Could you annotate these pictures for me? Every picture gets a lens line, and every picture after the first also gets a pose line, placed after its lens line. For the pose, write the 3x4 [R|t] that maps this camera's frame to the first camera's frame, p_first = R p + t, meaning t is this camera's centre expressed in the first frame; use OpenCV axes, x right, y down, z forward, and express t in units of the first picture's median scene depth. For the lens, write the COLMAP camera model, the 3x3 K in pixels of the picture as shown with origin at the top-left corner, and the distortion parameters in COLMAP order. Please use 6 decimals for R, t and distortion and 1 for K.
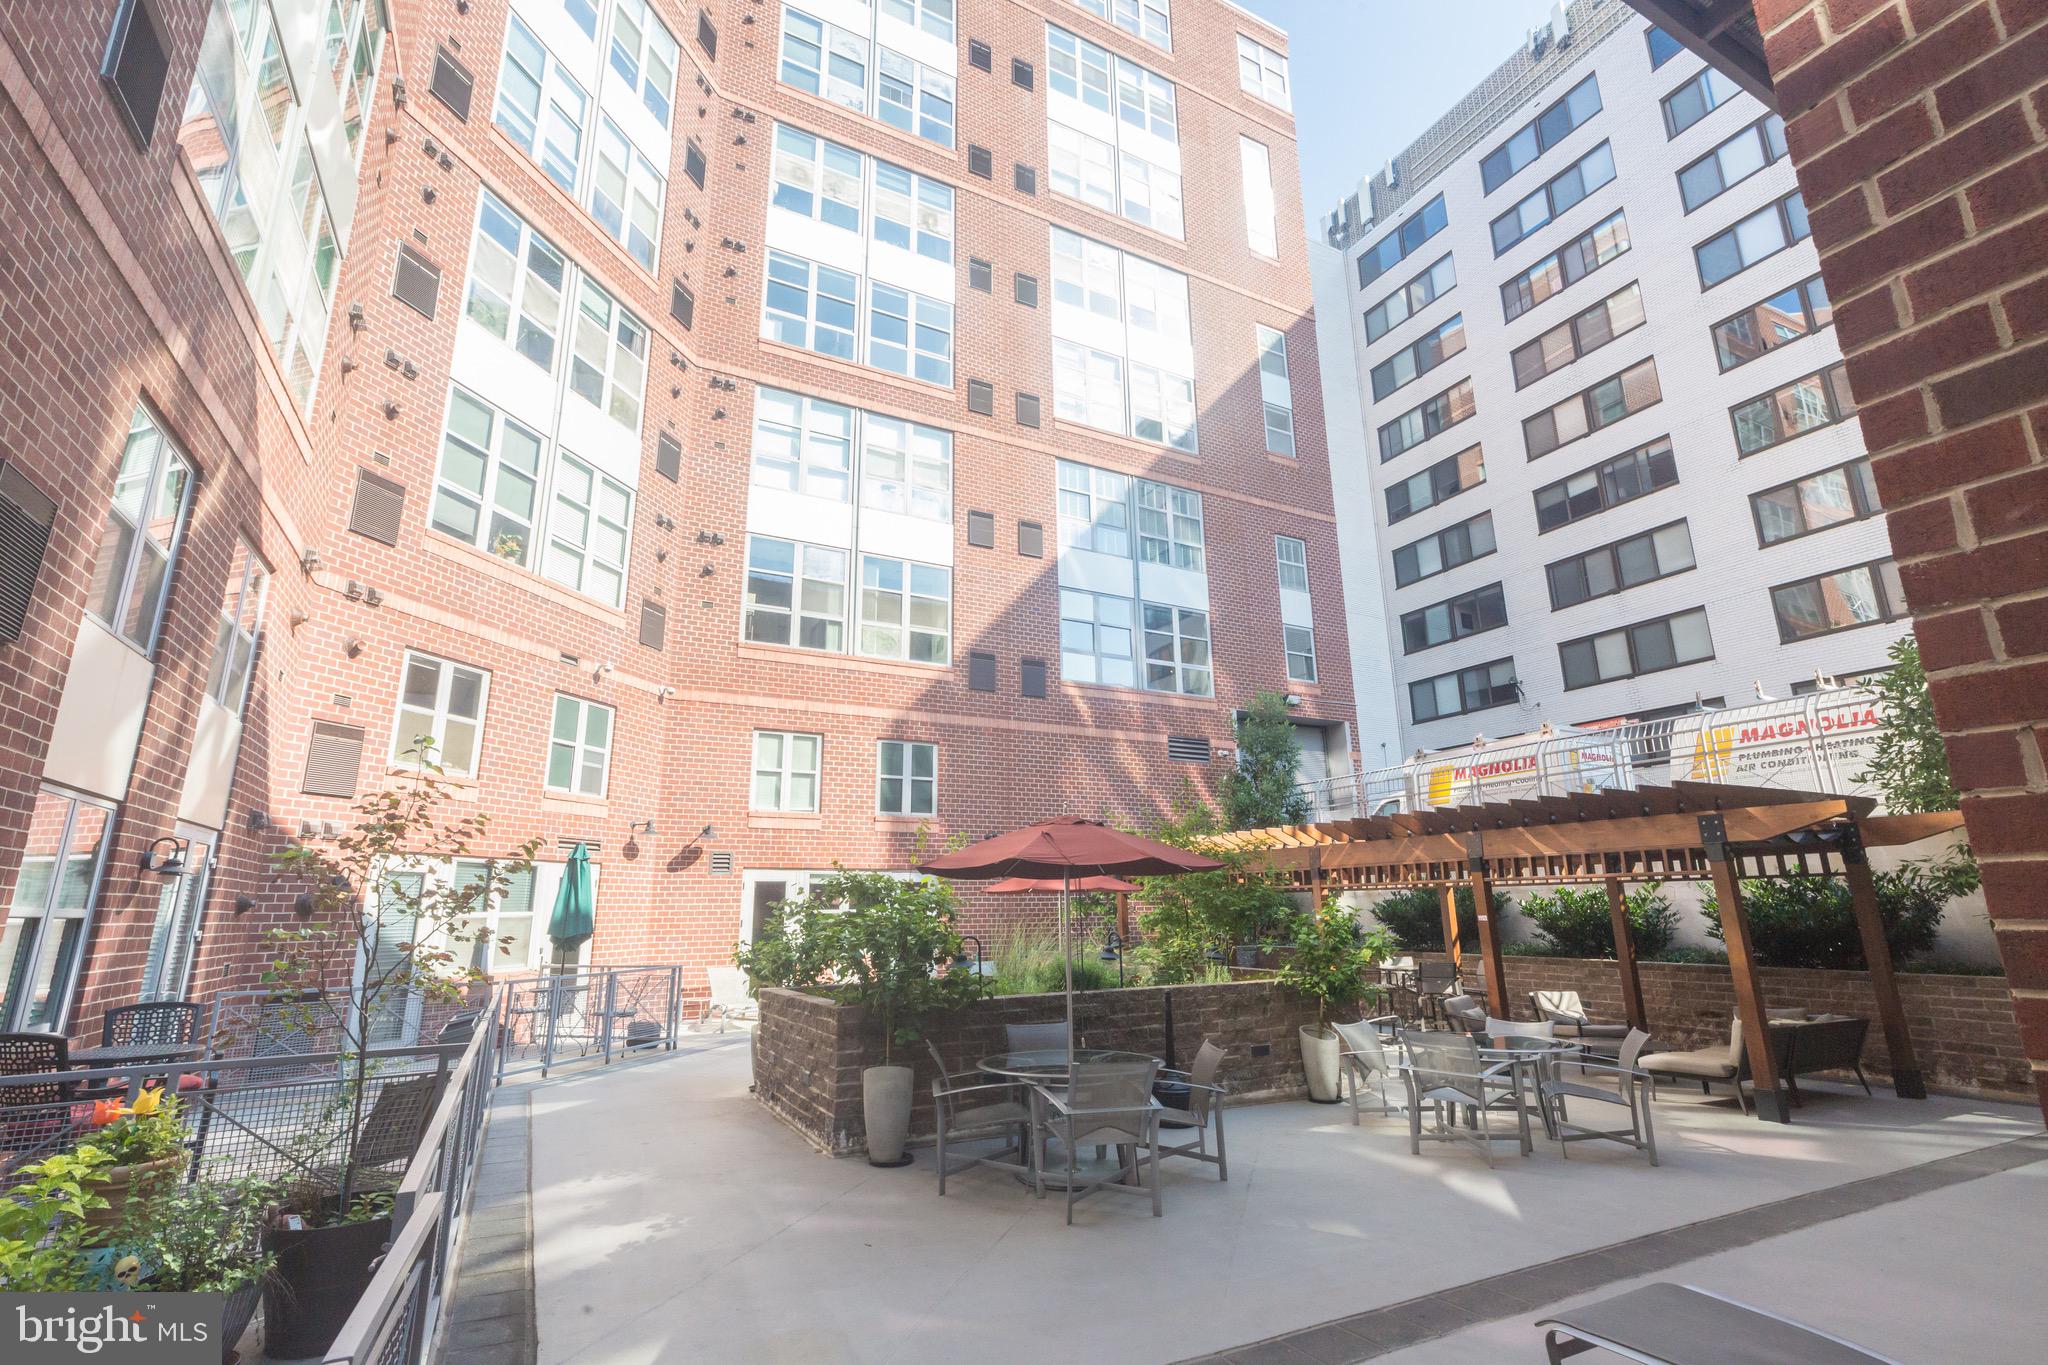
lens RADIAL K [[913.8, 0, 1024.0], [0, 913.8, 682.5], [0, 0, 1]] dist [0.002564, -0.000240]
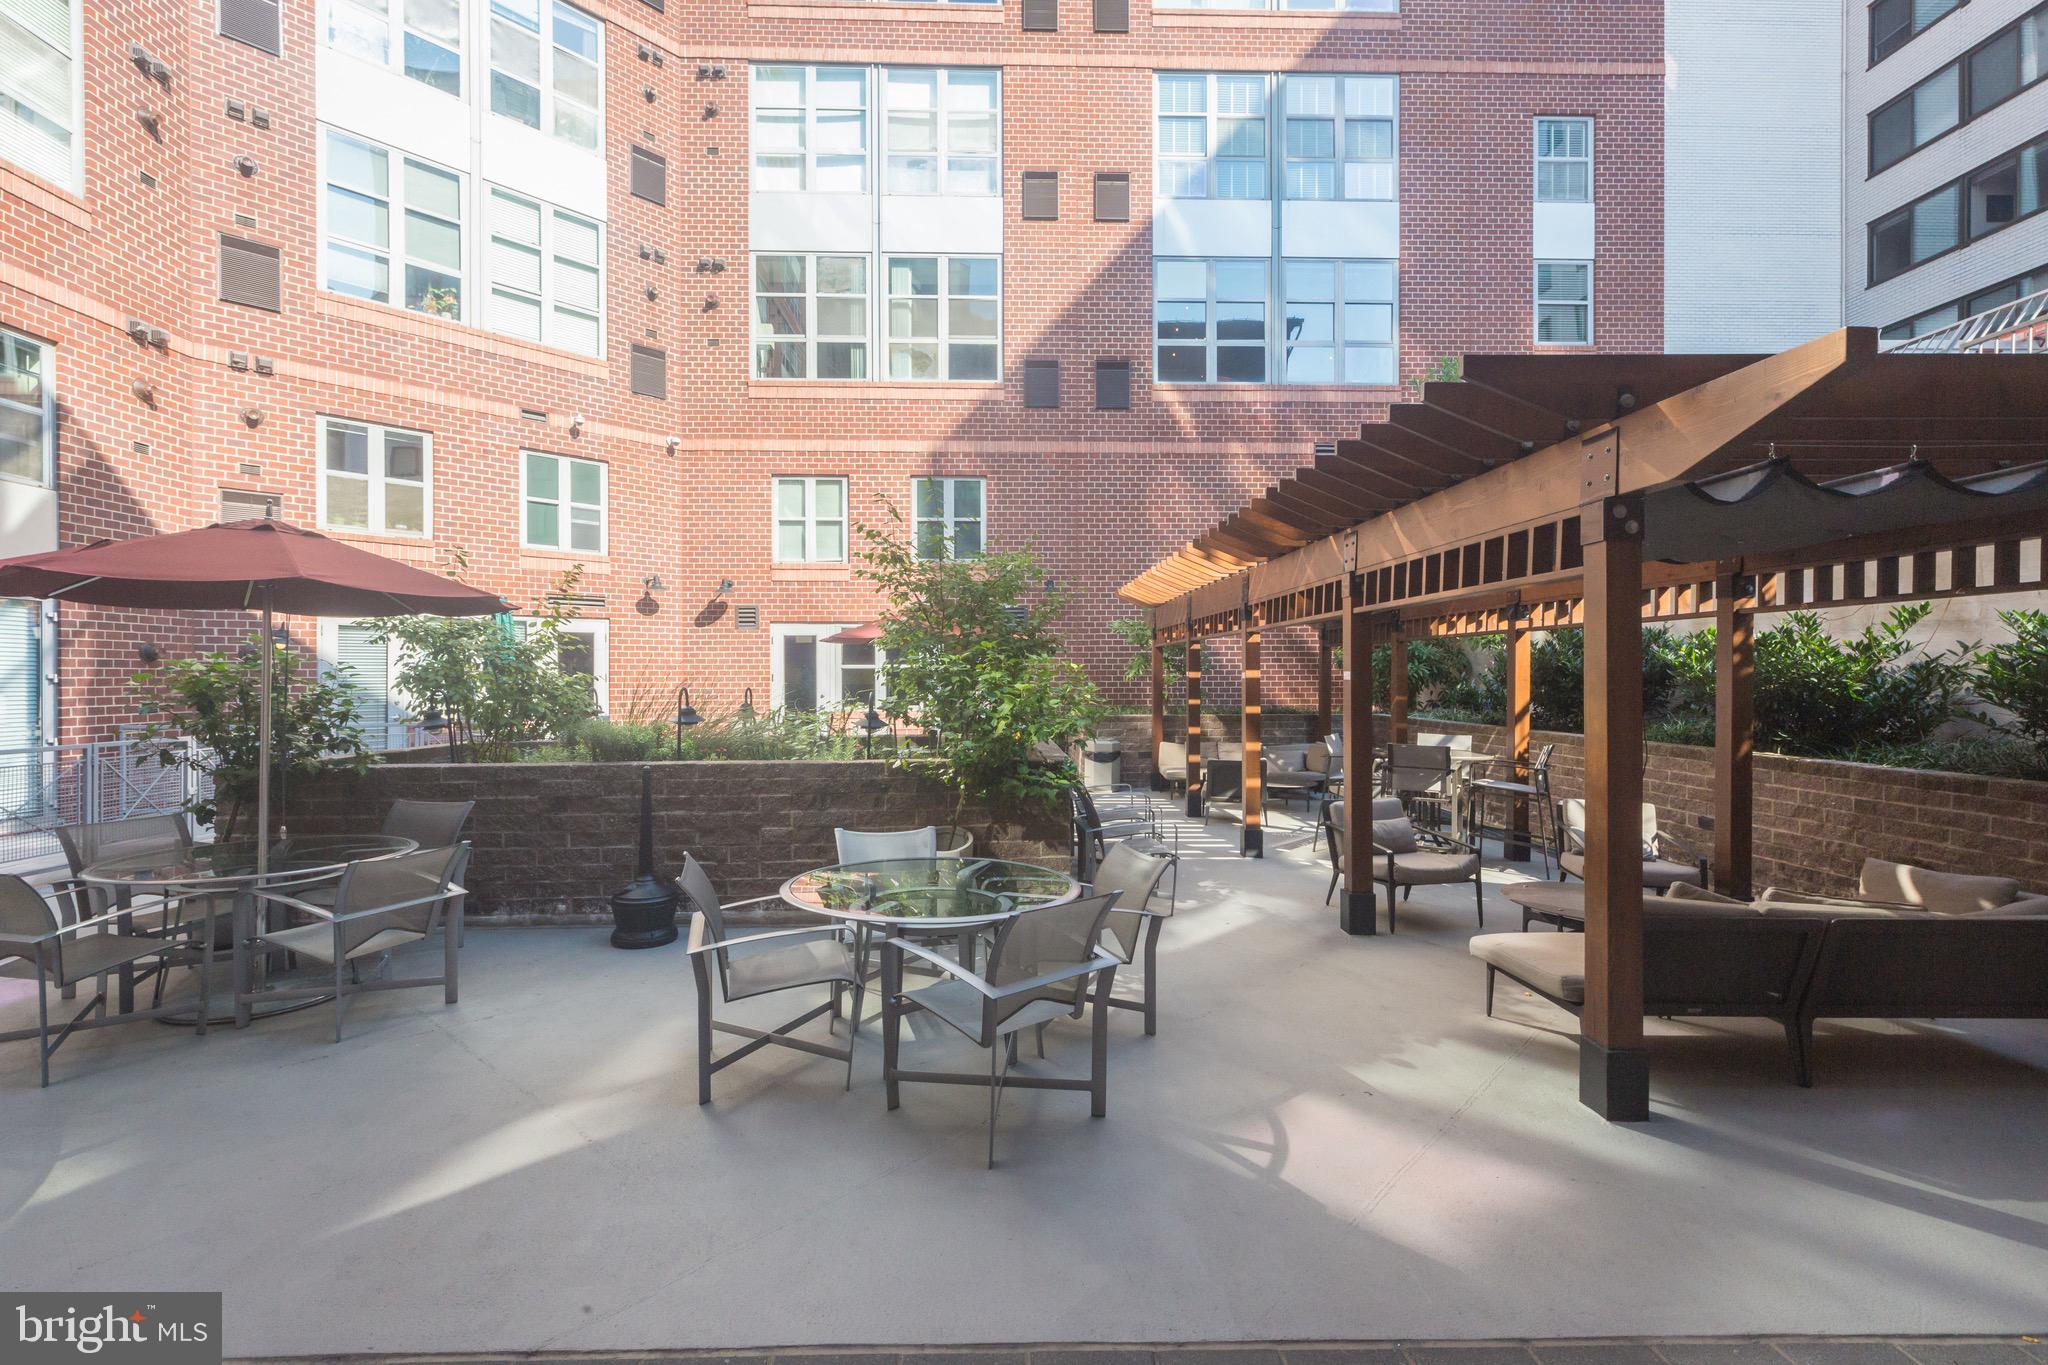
lens RADIAL K [[913.8, 0, 1024.0], [0, 913.8, 682.5], [0, 0, 1]] dist [0.002564, -0.000240]
pose [[0.899809, 0.012895, -0.436093, 0.332944], [0.097524, 0.968326, 0.229857, 0.063637], [0.425244, -0.249357, 0.870051, 0.238495]]
